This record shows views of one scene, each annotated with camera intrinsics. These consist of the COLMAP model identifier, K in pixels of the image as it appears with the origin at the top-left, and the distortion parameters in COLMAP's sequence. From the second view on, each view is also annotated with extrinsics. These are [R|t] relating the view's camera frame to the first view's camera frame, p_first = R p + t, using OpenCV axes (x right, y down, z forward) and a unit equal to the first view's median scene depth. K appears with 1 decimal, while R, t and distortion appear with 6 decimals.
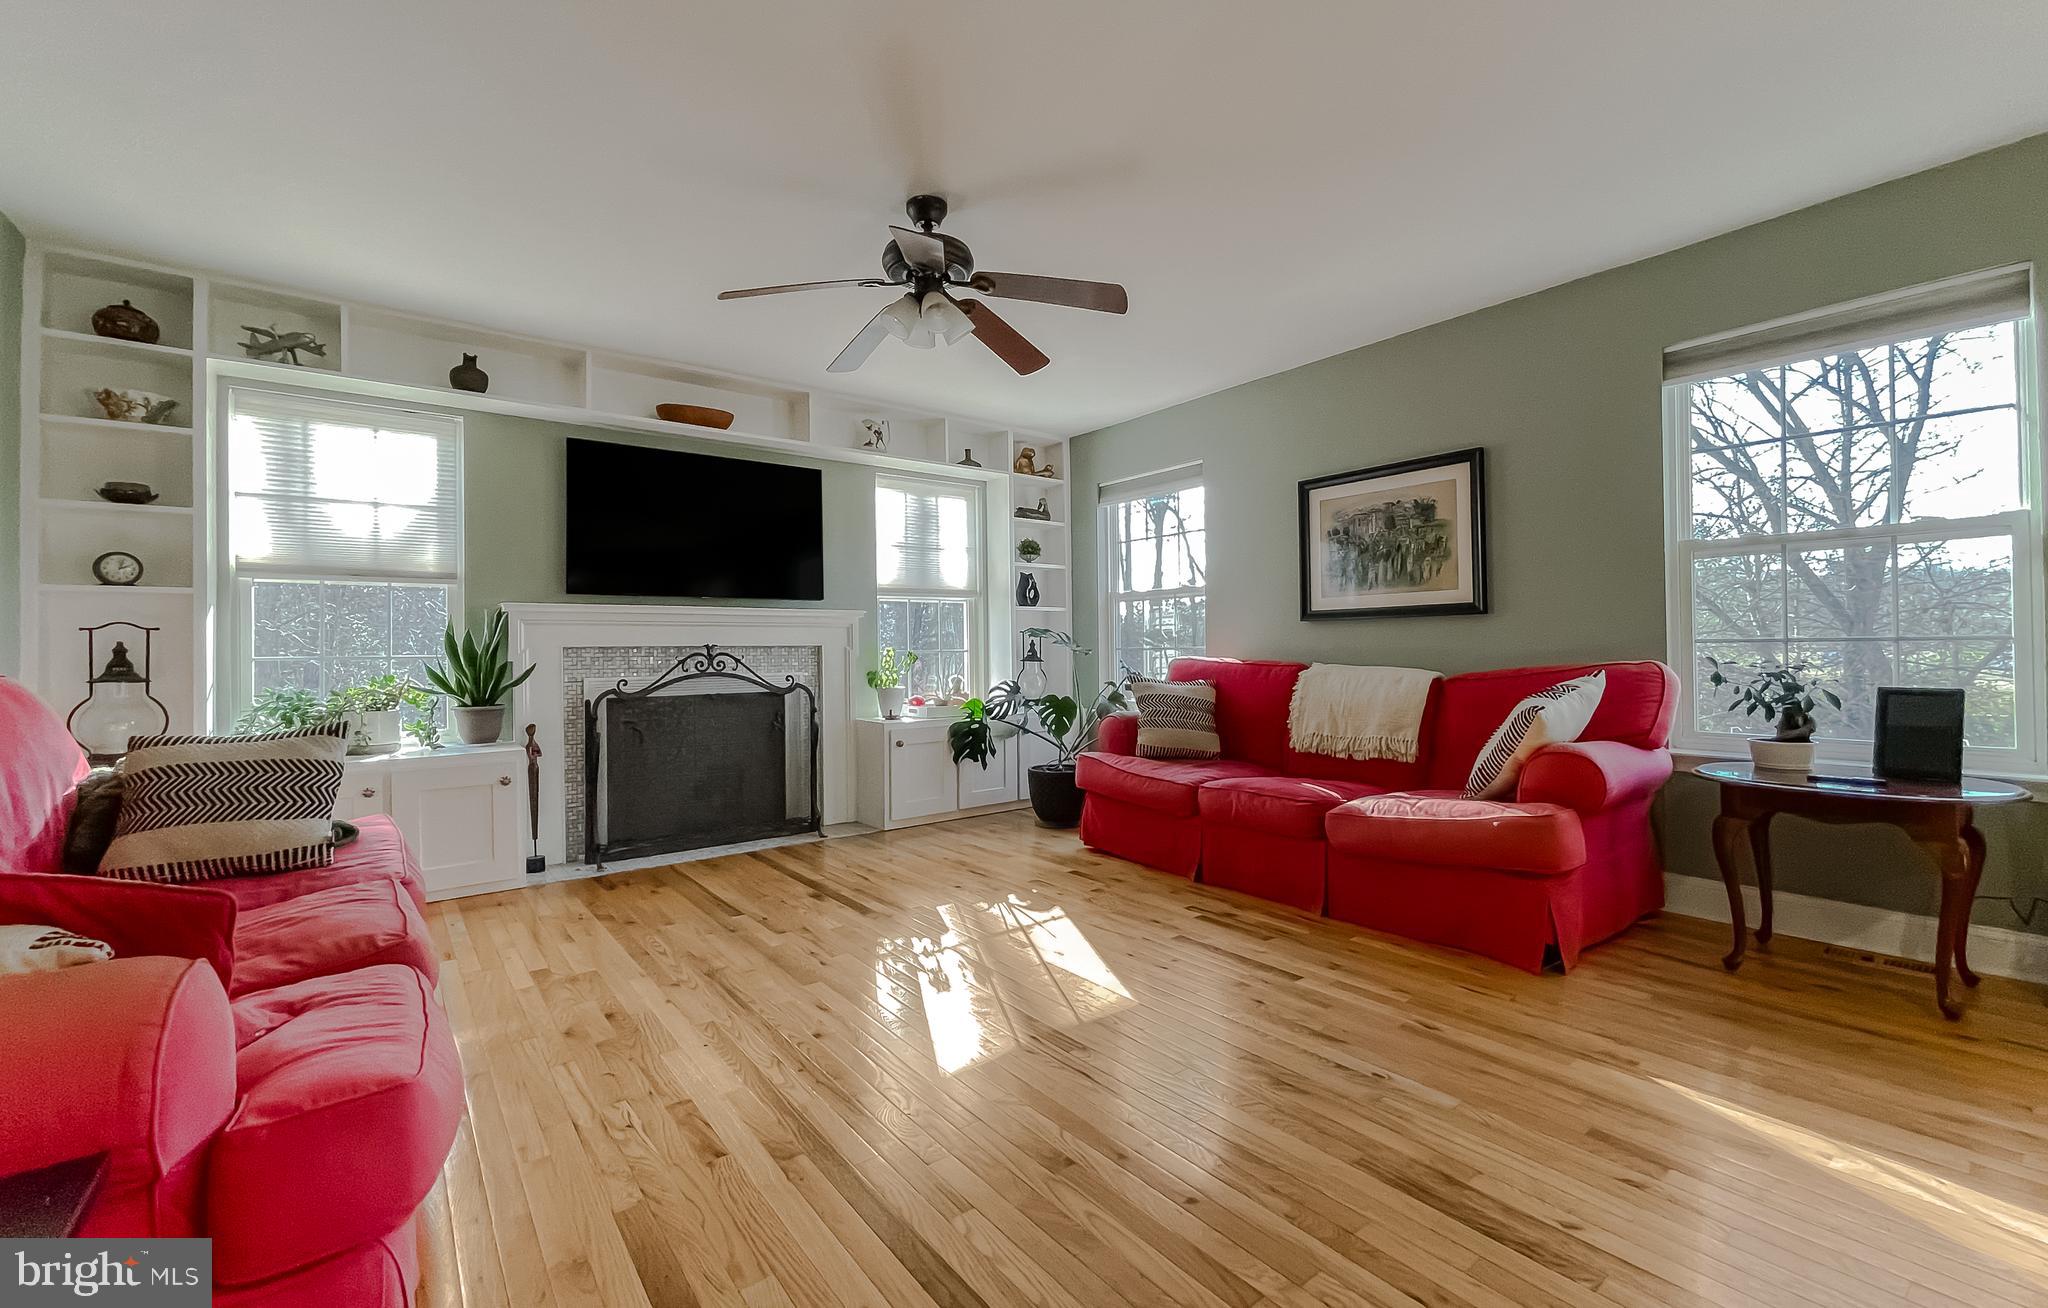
lens RADIAL K [[866.3, 0, 1030.2], [0, 866.3, 645.5], [0, 0, 1]] dist [-0.003076, 0.001067]
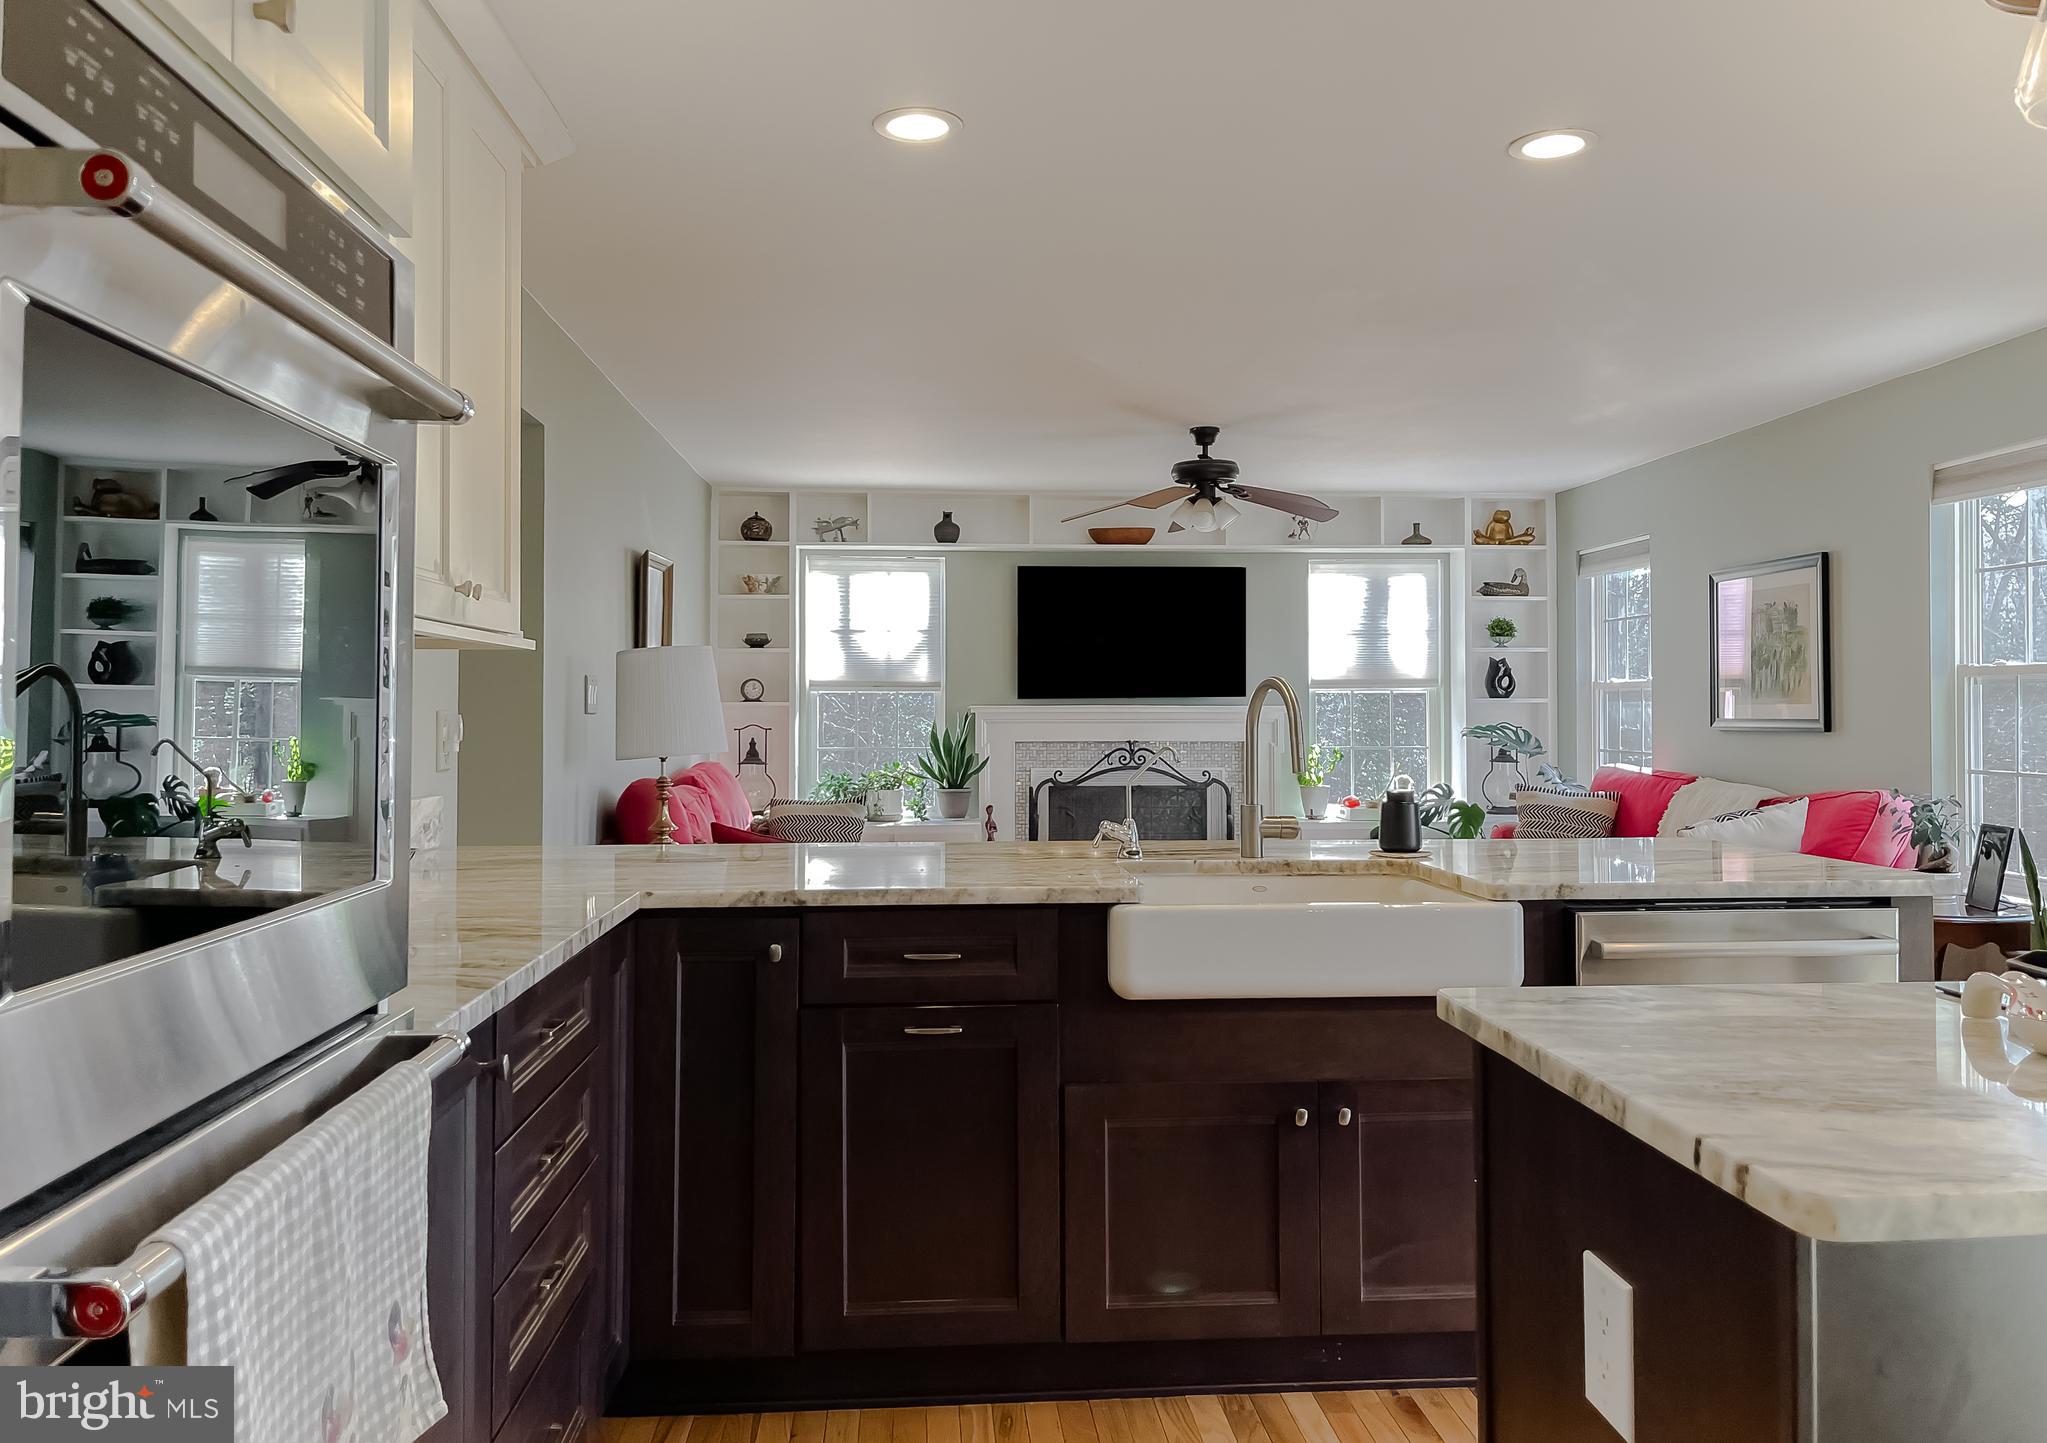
lens RADIAL K [[1529.2, 0, 1023.9], [0, 1529.2, 712.7], [0, 0, 1]] dist [0.064049, 0.000791]
pose [[0.831769, 0.011212, -0.555009, 0.665682], [-0.006189, 0.999921, 0.010925, -0.063931], [0.555088, -0.005652, 0.831772, -0.774408]]
